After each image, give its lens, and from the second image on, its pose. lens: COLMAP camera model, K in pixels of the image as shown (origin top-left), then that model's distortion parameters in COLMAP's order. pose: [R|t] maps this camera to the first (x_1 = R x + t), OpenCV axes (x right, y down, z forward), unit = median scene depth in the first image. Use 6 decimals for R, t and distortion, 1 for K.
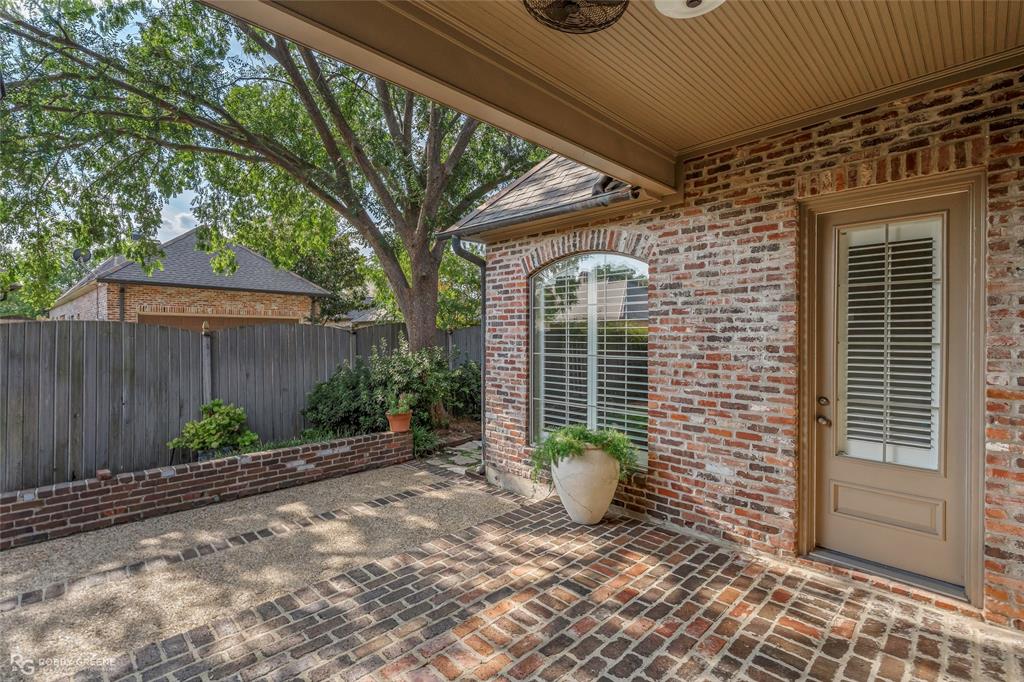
lens RADIAL K [[462.6, 0, 513.9], [0, 462.6, 338.2], [0, 0, 1]] dist [-0.004232, 0.001133]
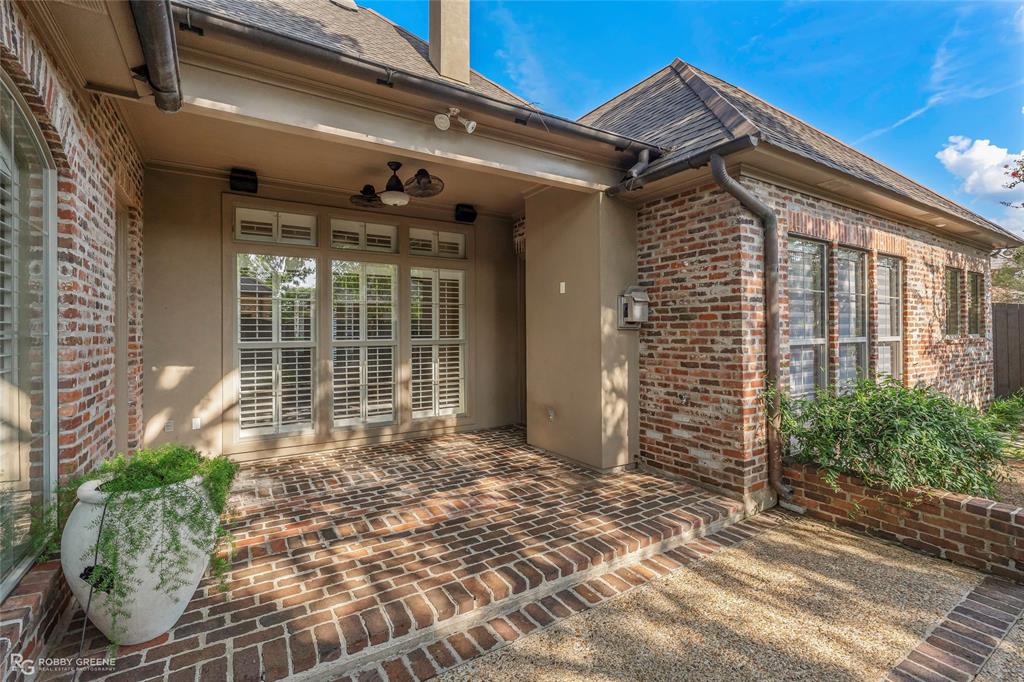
lens RADIAL K [[462.6, 0, 513.6], [0, 462.6, 327.1], [0, 0, 1]] dist [-0.004232, 0.001133]
pose [[-0.977960, 0.009768, 0.208563, -0.428454], [0.009208, 0.999951, -0.003659, 0.047654], [-0.208588, -0.001658, -0.978002, 1.604998]]
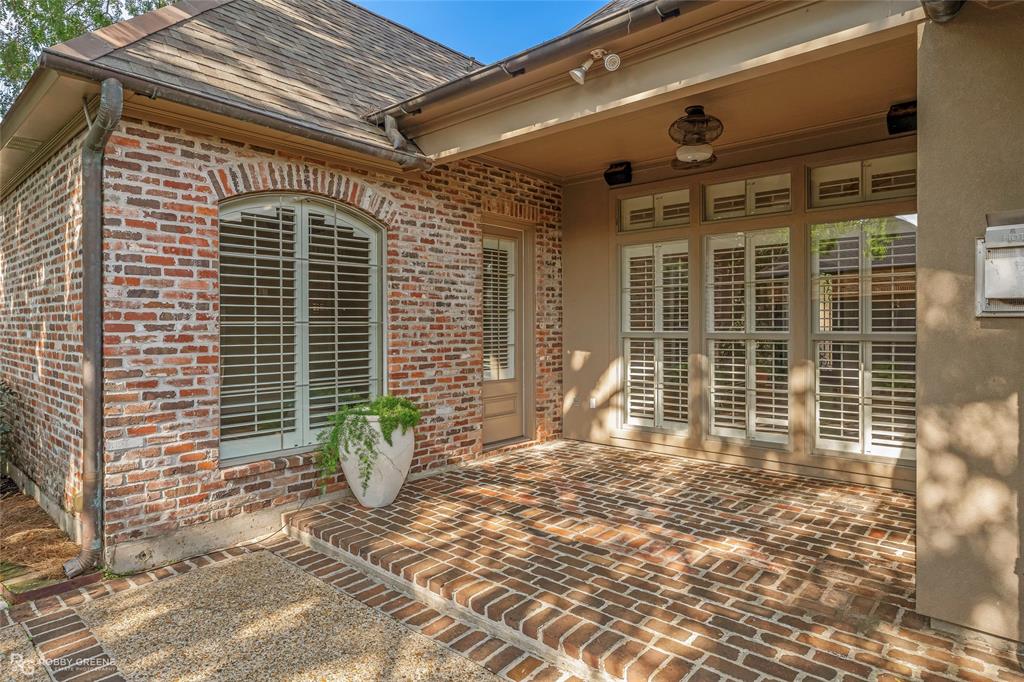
lens RADIAL K [[588.2, 0, 504.9], [0, 588.2, 323.6], [0, 0, 1]] dist [-0.005603, 0.003551]
pose [[-0.058680, 0.001093, 0.998276, -1.105934], [0.010996, 0.999939, -0.000449, 0.053648], [-0.998216, 0.010951, -0.058689, 0.908573]]
